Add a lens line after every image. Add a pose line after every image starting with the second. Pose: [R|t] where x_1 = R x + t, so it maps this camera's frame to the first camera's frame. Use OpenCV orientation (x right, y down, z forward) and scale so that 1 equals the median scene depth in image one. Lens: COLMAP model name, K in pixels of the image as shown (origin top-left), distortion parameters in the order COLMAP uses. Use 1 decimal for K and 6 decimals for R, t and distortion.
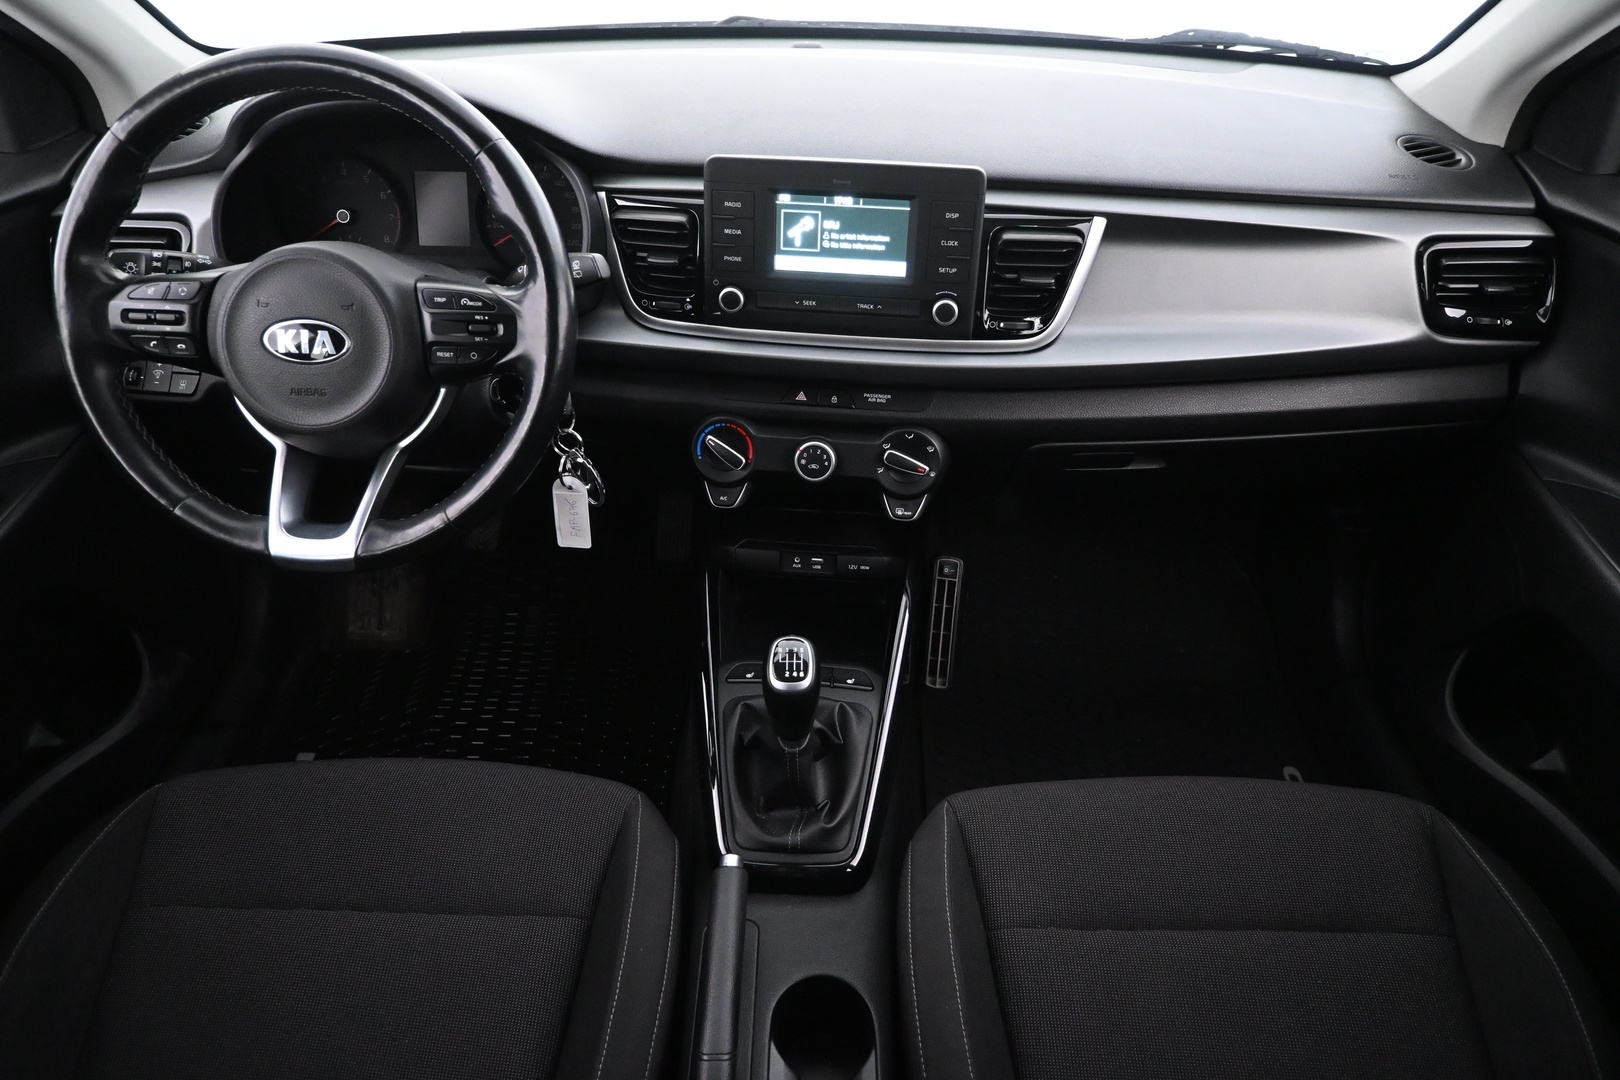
lens RADIAL K [[1087.3, 0, 808.8], [0, 1087.3, 537.3], [0, 0, 1]] dist [-0.008166, 0.001626]
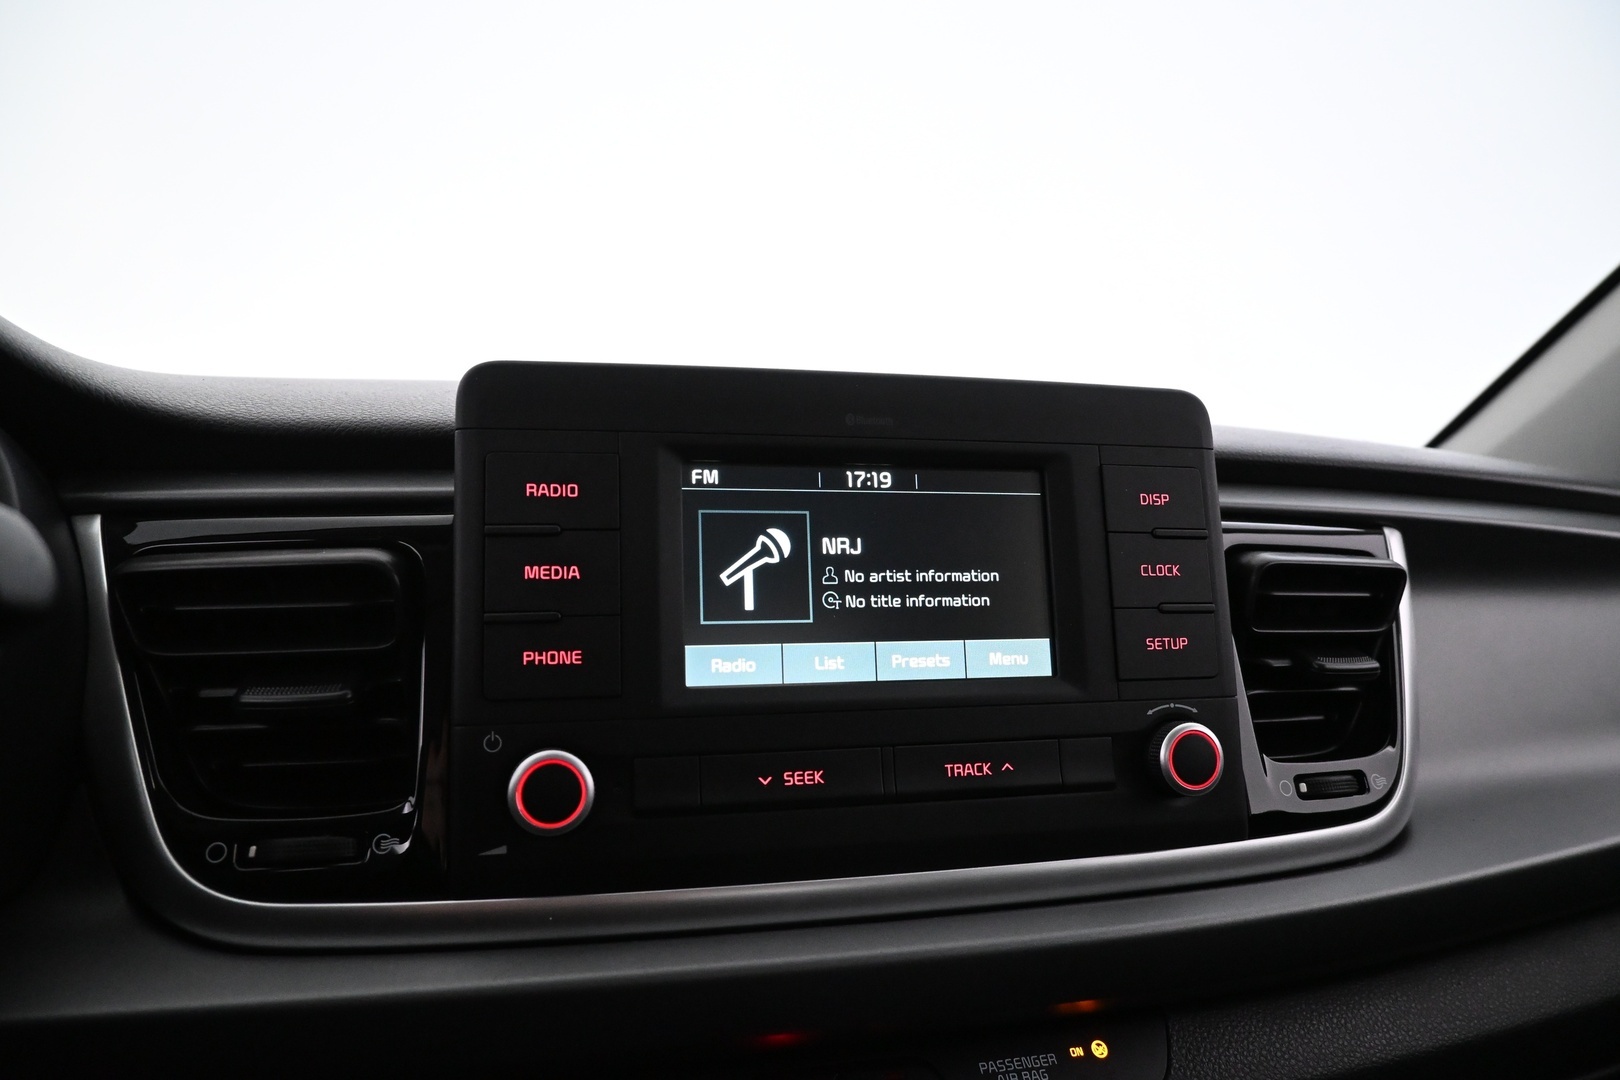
lens RADIAL K [[1087.3, 0, 809.9], [0, 1087.3, 533.3], [0, 0, 1]] dist [-0.008166, 0.001626]
pose [[0.934947, -0.010928, 0.354618, -0.111499], [0.212333, 0.817990, -0.534608, -0.106029], [-0.284232, 0.575128, 0.767098, 0.728577]]
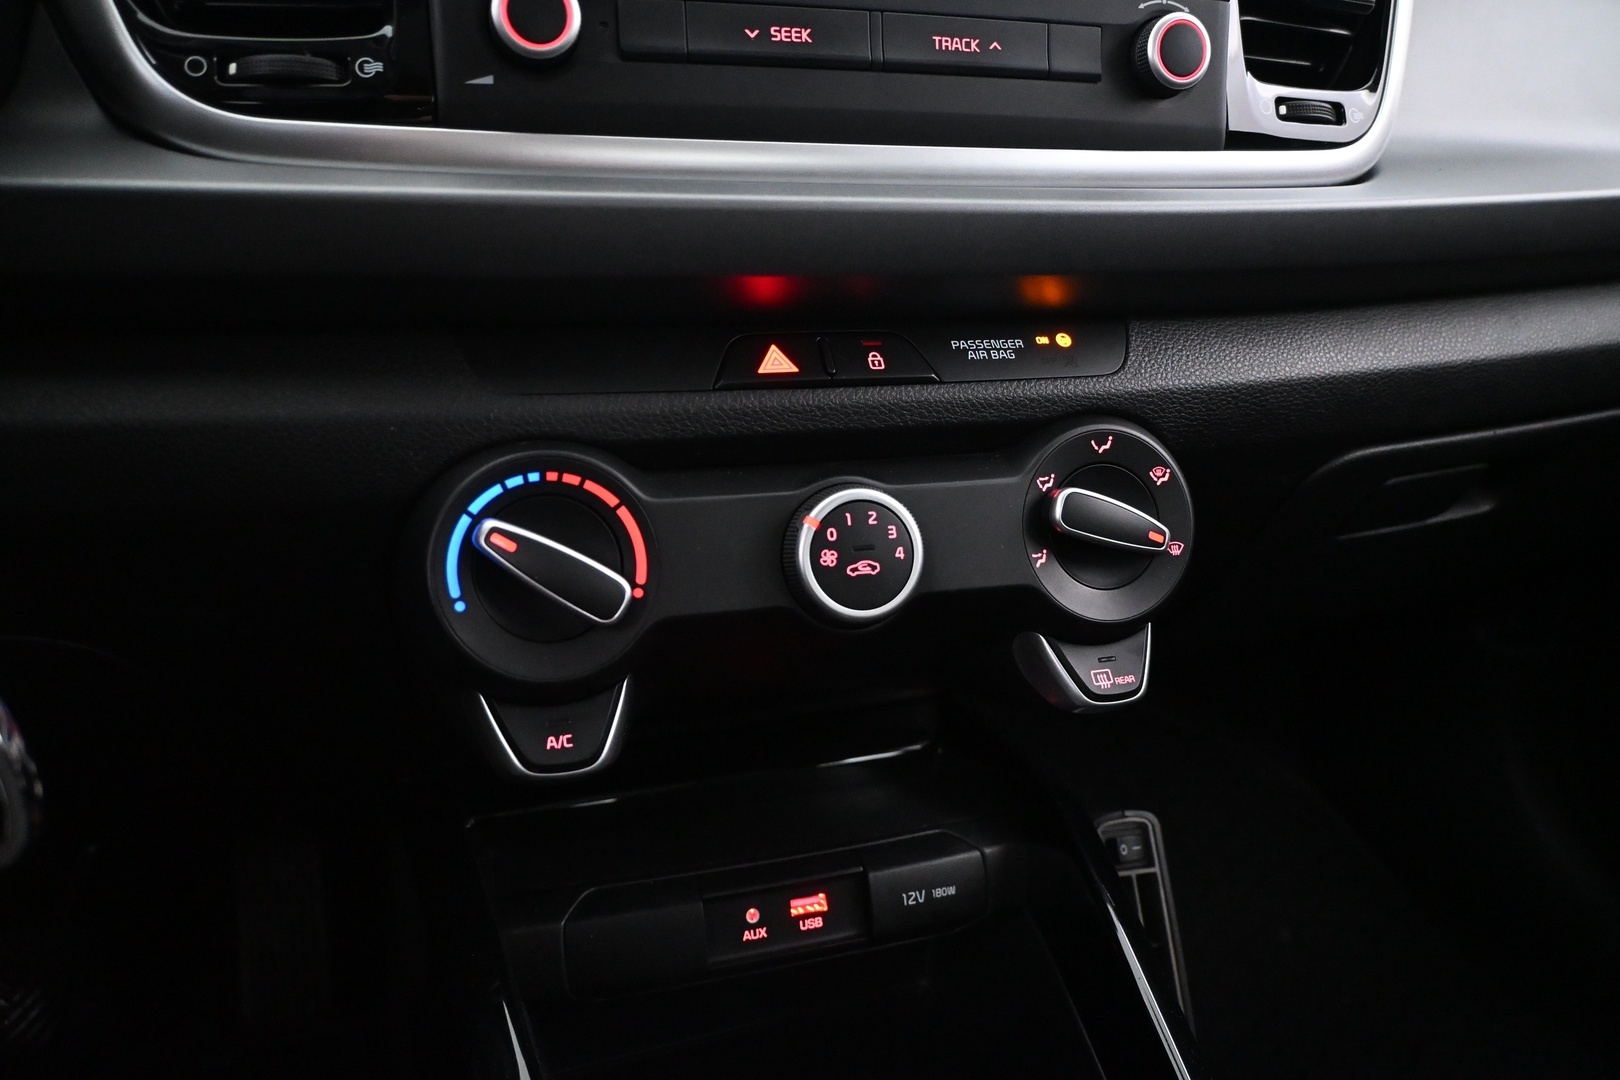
lens RADIAL K [[1162.7, 0, 808.2], [0, 1162.7, 540.3], [0, 0, 1]] dist [-0.013343, -0.000657]
pose [[0.917040, -0.116977, 0.381253, -0.141197], [0.222934, 0.943055, -0.246878, 0.004314], [-0.330663, 0.311391, 0.890897, 0.761534]]
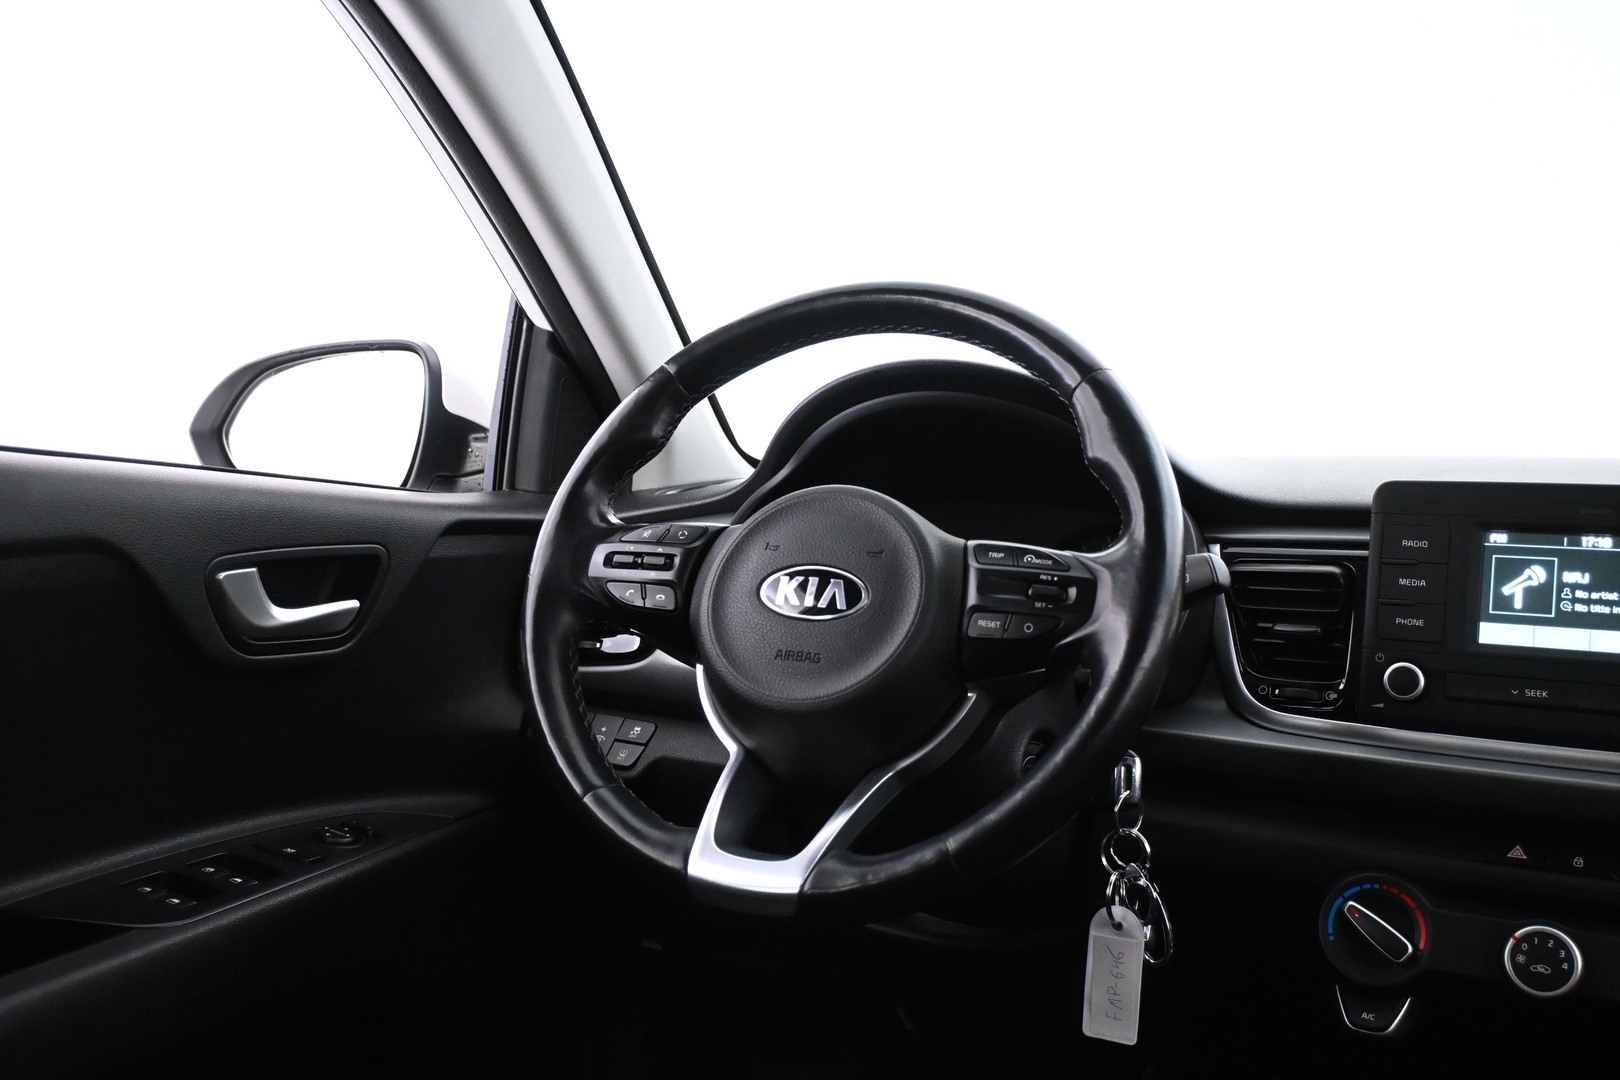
lens RADIAL K [[1513.3, 0, 809.9], [0, 1513.3, 535.1], [0, 0, 1]] dist [-0.008860, 0.000000]
pose [[0.921718, 0.027300, -0.386898, -0.052587], [-0.235359, 0.832239, -0.501981, 0.252084], [0.308287, 0.553745, 0.773515, 0.143113]]
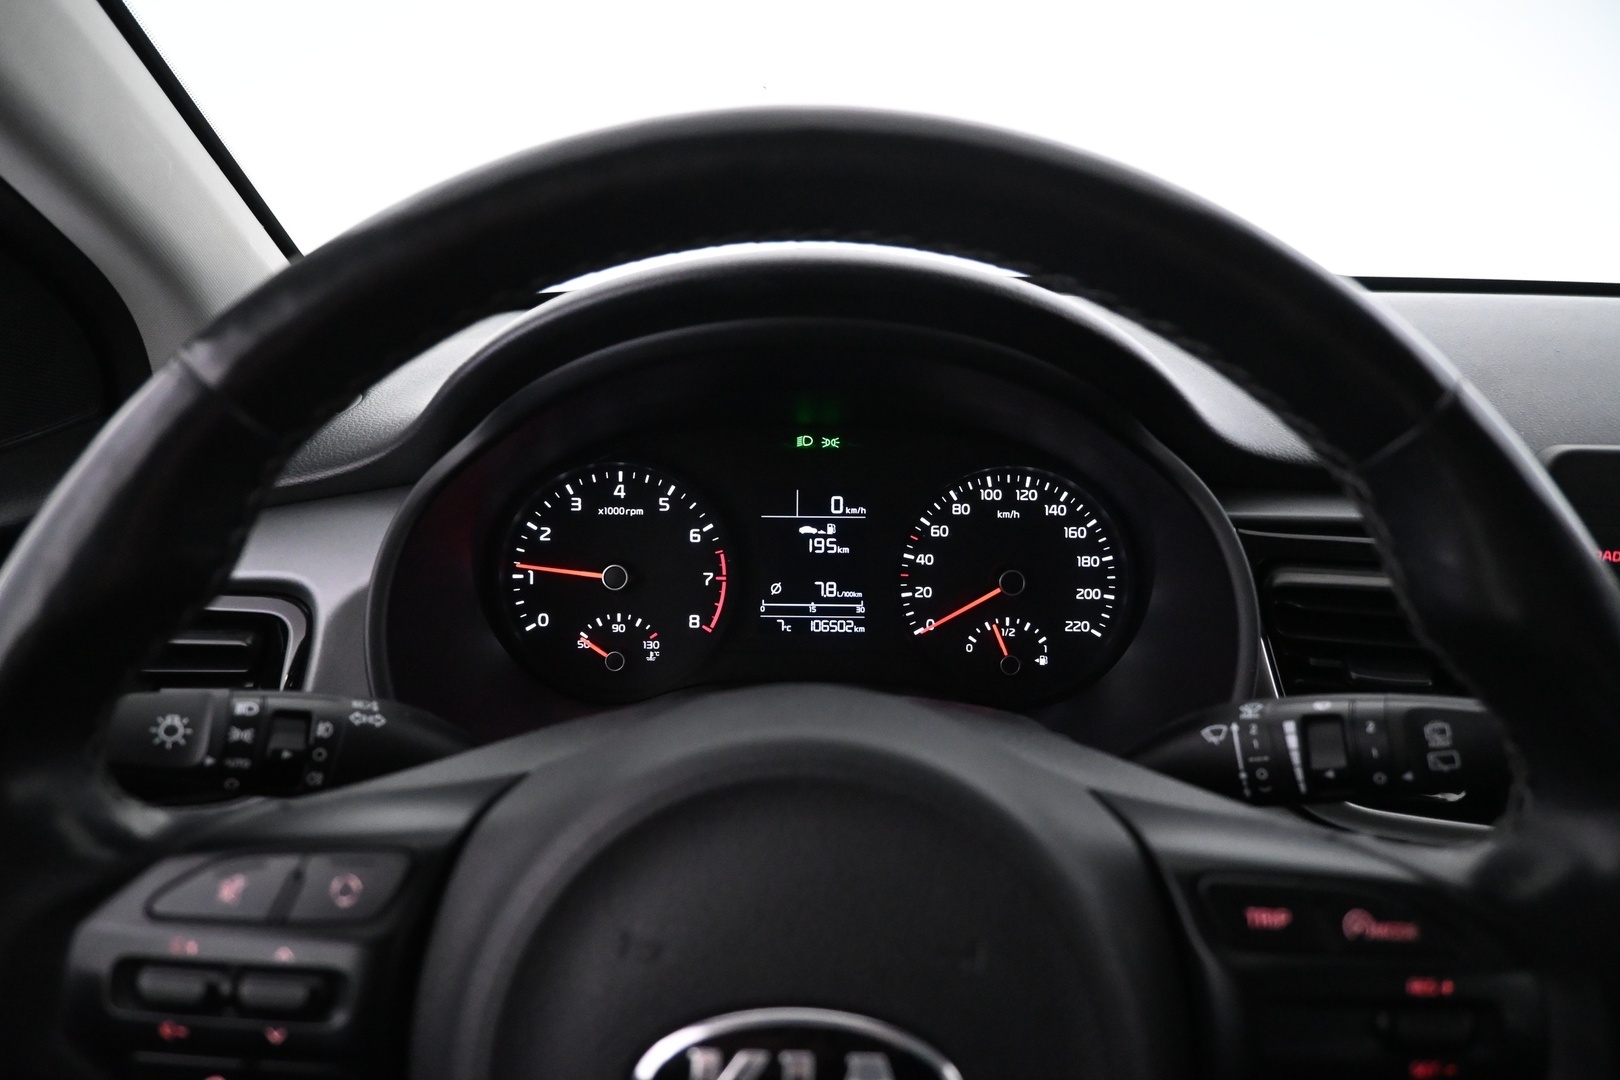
lens RADIAL K [[1087.3, 0, 805.8], [0, 1087.3, 539.9], [0, 0, 1]] dist [-0.008166, 0.001626]
pose [[0.999945, -0.009229, -0.004949, -0.375557], [0.007486, 0.960420, -0.278455, -0.193643], [0.007323, 0.278403, 0.960436, 0.581366]]
